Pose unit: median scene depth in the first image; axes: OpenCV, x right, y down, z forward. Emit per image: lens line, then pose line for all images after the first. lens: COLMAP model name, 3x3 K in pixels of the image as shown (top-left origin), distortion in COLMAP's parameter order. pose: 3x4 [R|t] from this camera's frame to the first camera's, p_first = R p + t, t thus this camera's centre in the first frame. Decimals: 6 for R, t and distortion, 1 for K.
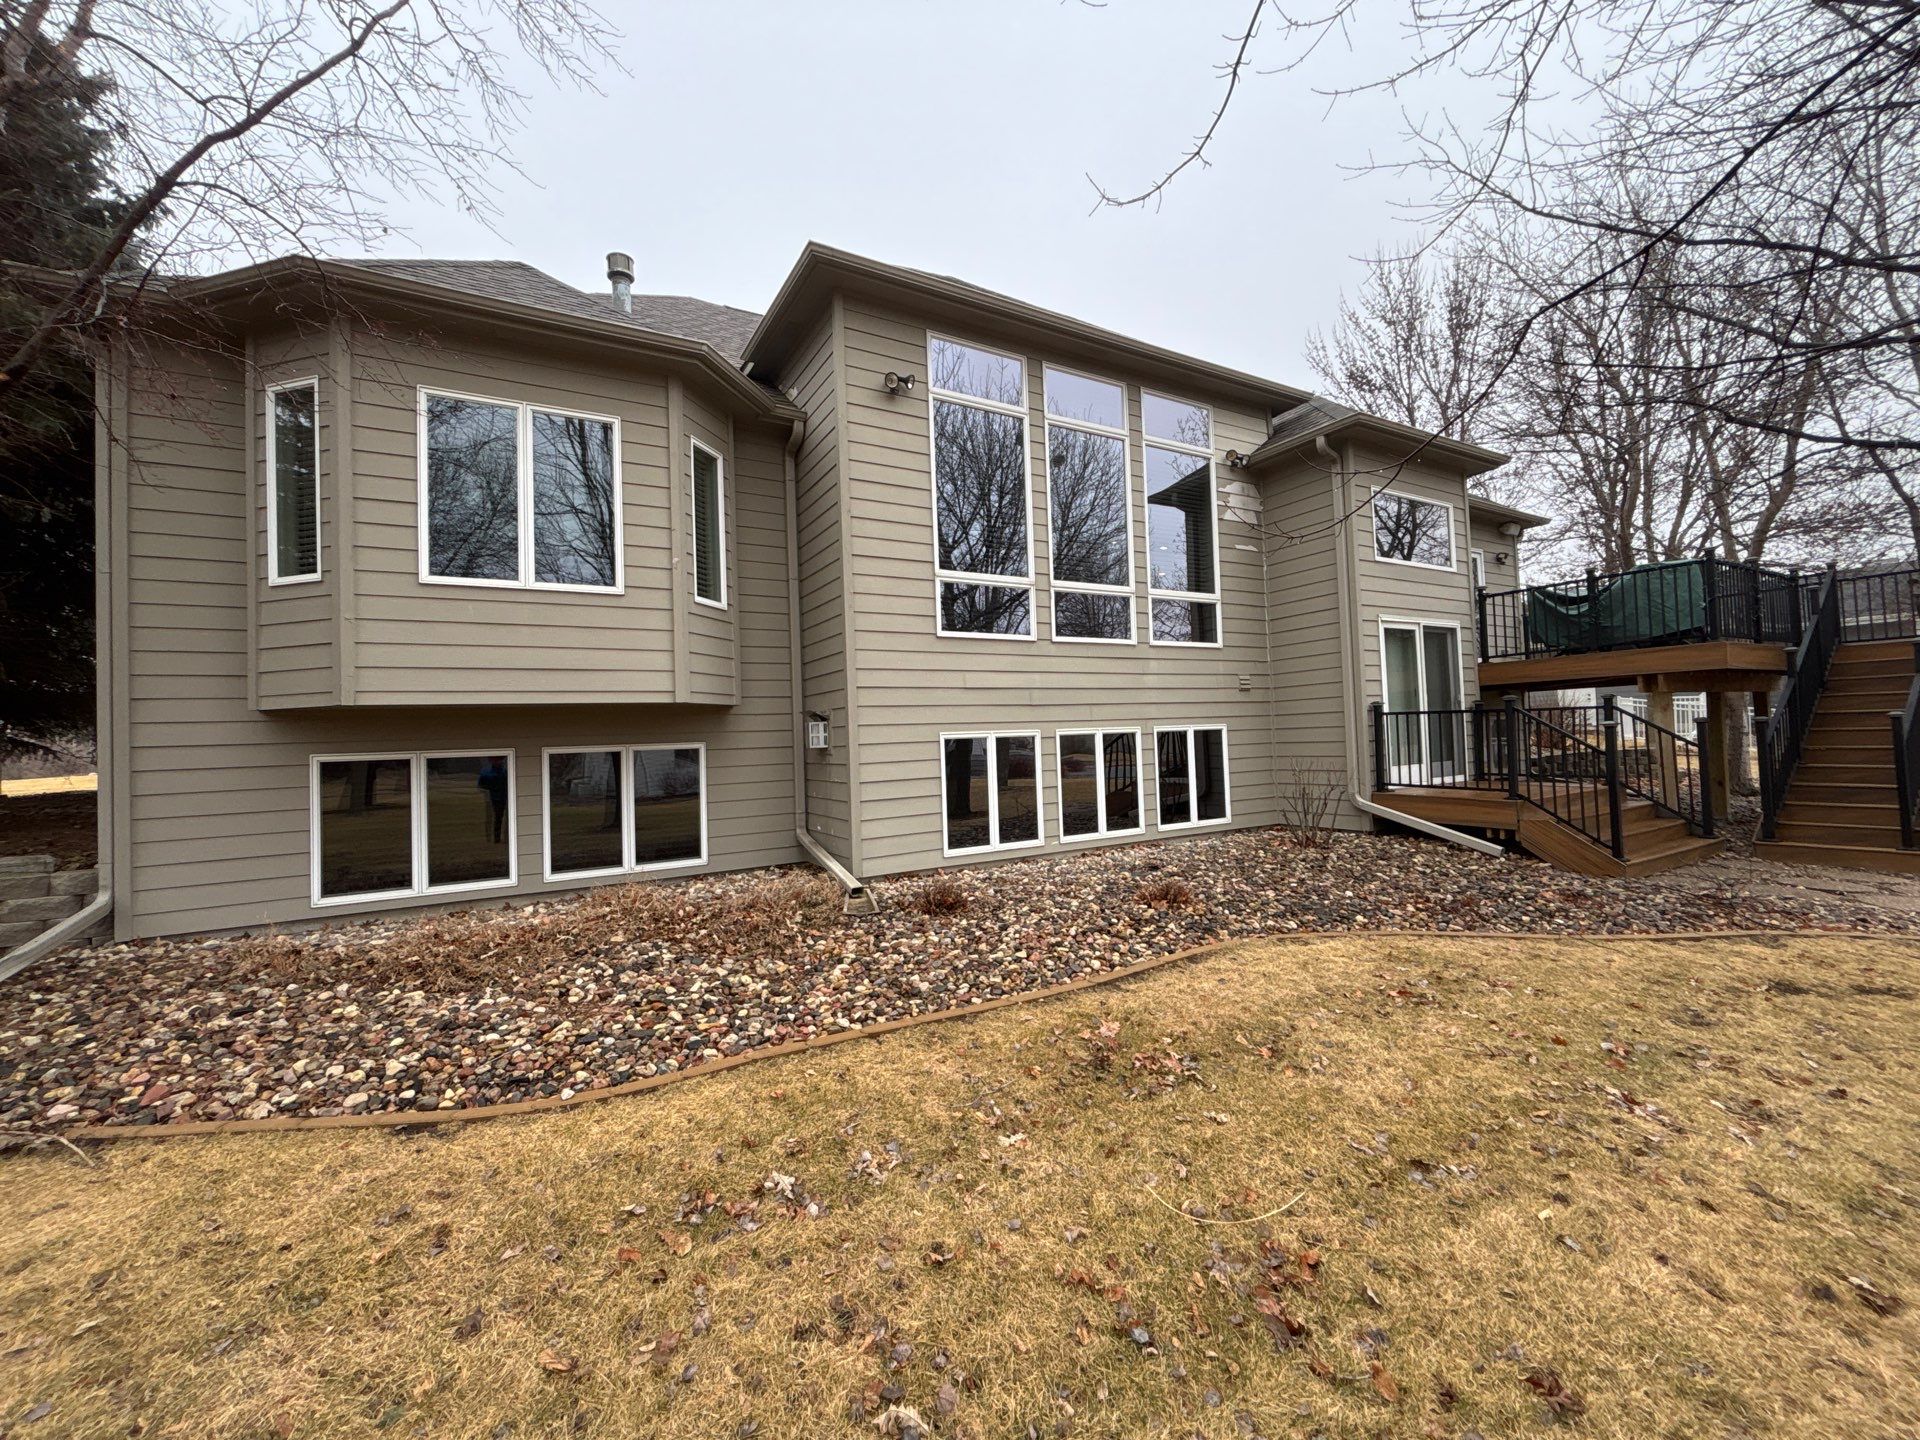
lens RADIAL K [[757.1, 0, 960.0], [0, 757.1, 720.0], [0, 0, 1]] dist [-0.003535, 0.000239]
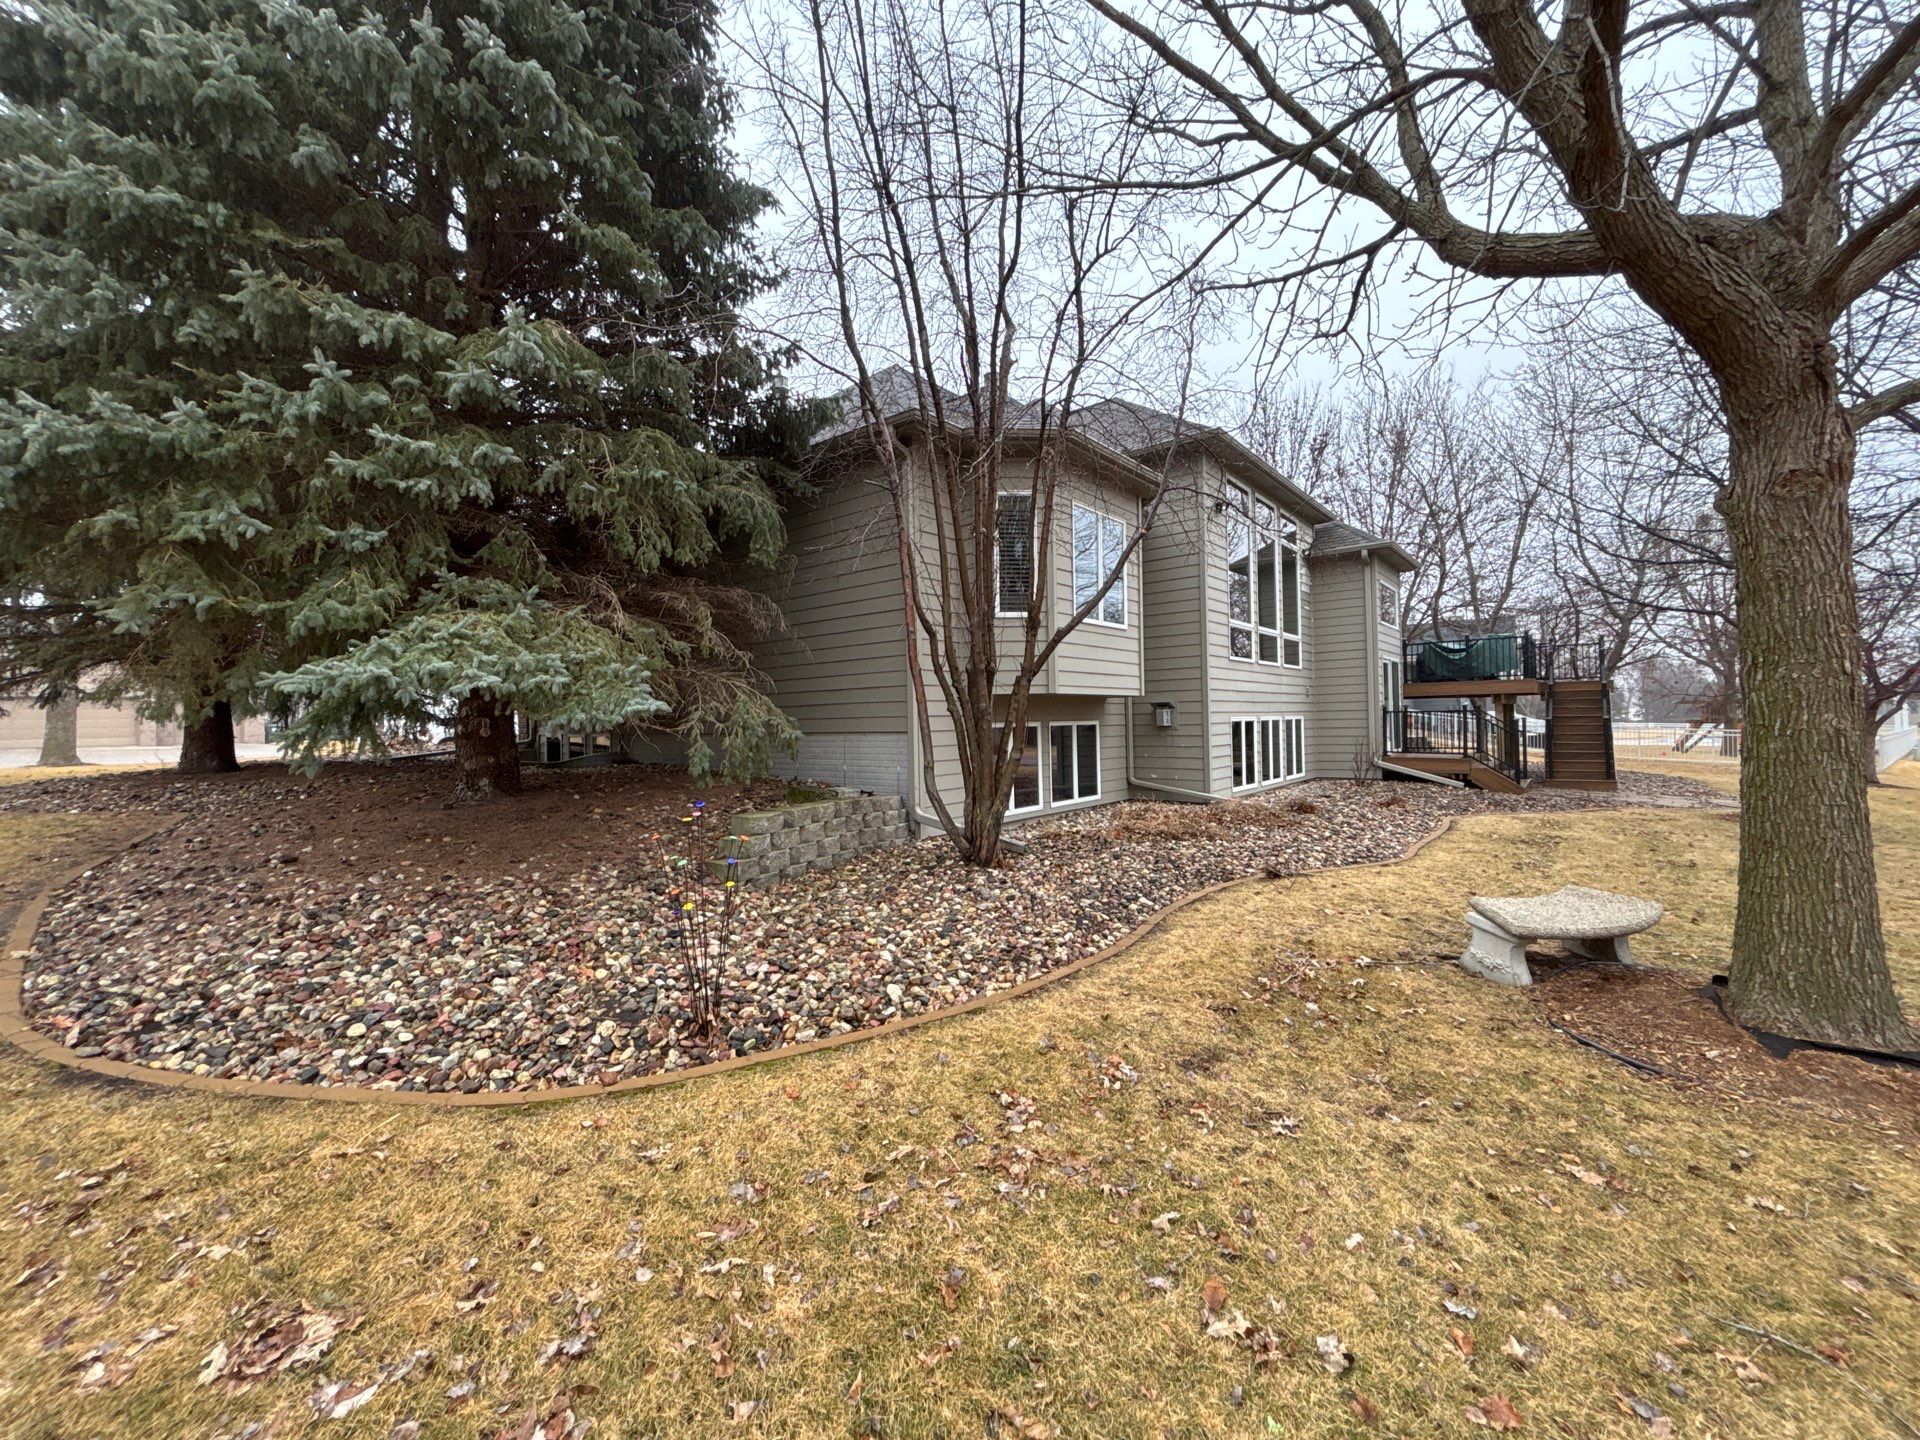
lens RADIAL K [[757.1, 0, 960.0], [0, 757.1, 720.0], [0, 0, 1]] dist [-0.003535, 0.000239]
pose [[0.955017, 0.016587, 0.296088, -1.255110], [-0.019444, 0.999788, 0.006706, 0.025854], [-0.295914, -0.012161, 0.955137, -0.508083]]
